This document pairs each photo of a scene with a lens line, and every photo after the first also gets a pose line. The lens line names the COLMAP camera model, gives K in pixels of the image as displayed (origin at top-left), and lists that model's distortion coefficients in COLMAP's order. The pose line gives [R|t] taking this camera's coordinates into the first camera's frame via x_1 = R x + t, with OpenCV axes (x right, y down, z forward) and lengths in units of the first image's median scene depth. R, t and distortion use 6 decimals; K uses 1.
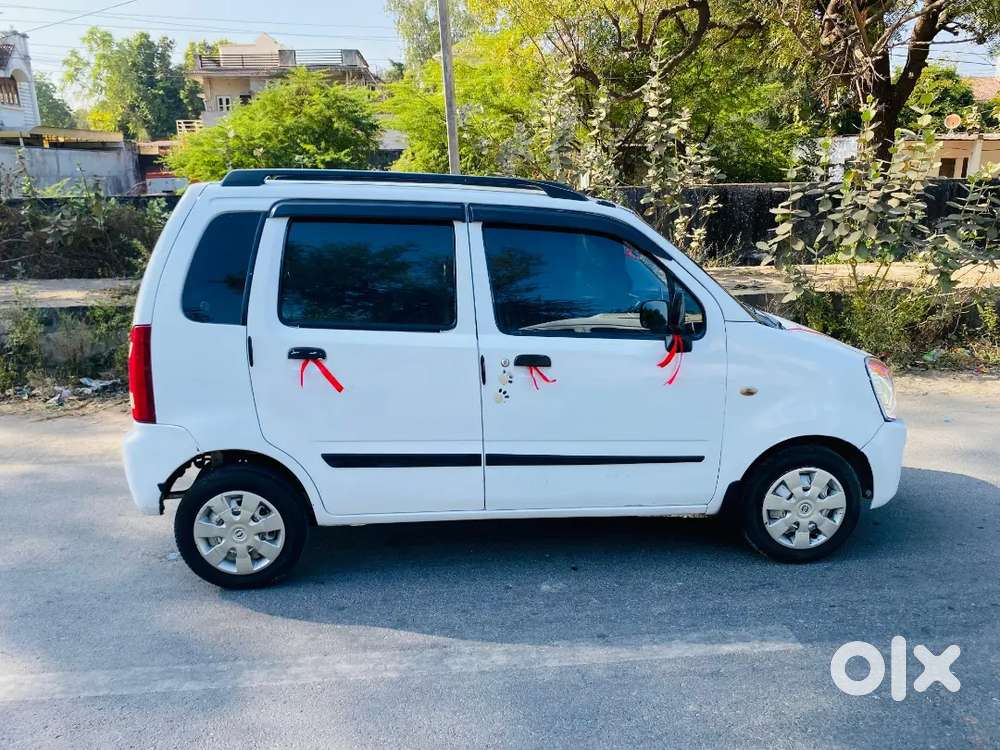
lens RADIAL K [[514.4, 0, 500.0], [0, 514.4, 325.8], [0, 0, 1]] dist [0.037996, -0.000026]
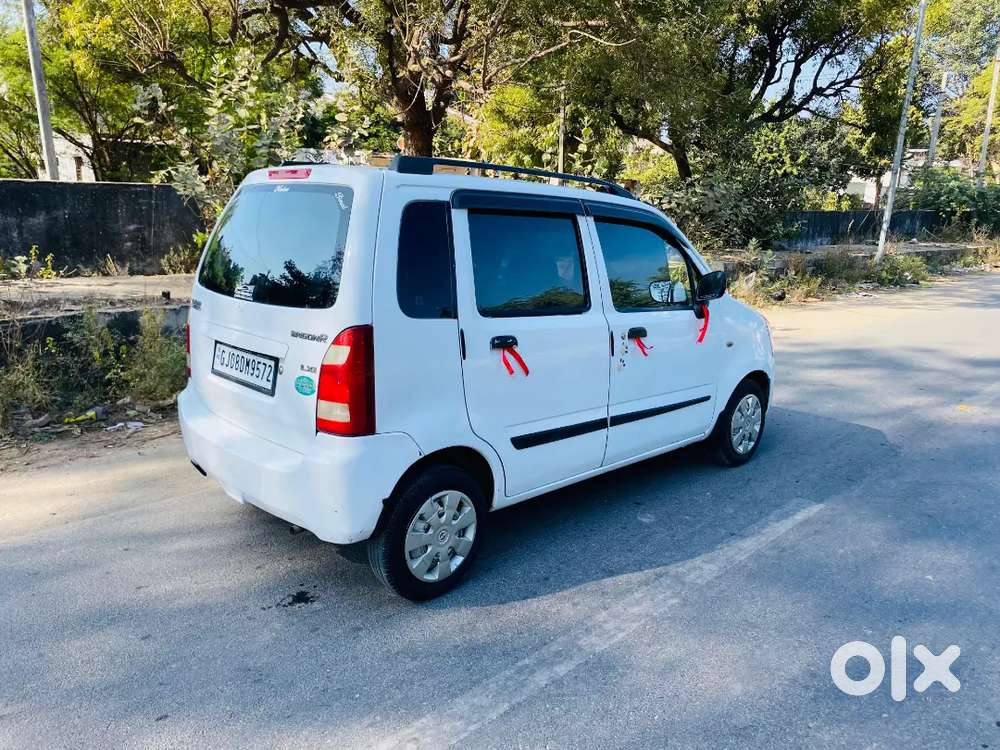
lens RADIAL K [[764.8, 0, 503.4], [0, 764.8, 379.2], [0, 0, 1]] dist [0.044710, -0.048625]
pose [[0.742018, -0.116110, 0.660249, -1.348699], [0.087600, 0.993236, 0.076218, 0.009947], [-0.664632, 0.001283, 0.747170, -0.139096]]
